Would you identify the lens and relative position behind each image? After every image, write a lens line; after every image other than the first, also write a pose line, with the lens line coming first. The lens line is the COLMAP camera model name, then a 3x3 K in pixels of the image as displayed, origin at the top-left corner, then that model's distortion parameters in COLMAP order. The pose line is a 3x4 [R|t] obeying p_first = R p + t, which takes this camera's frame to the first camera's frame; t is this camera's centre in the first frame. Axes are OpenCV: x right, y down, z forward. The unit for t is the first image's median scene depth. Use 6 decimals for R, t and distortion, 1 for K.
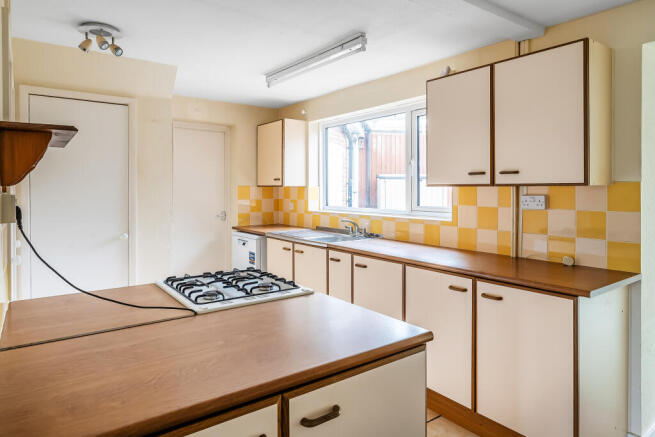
lens RADIAL K [[418.1, 0, 327.5], [0, 418.1, 218.5], [0, 0, 1]] dist [-0.000441, -0.000048]
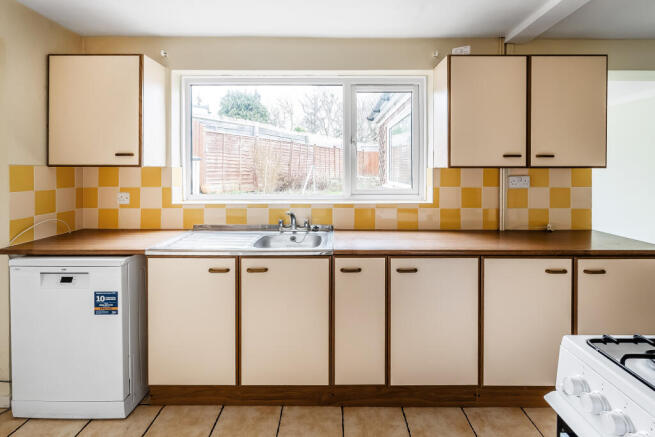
lens RADIAL K [[332.9, 0, 329.6], [0, 332.9, 180.2], [0, 0, 1]] dist [-0.002100, -0.000318]
pose [[0.587202, -0.021797, 0.809147, -0.444458], [0.057251, 0.998252, -0.014656, -0.046193], [-0.807413, 0.054931, 0.587424, 0.669566]]
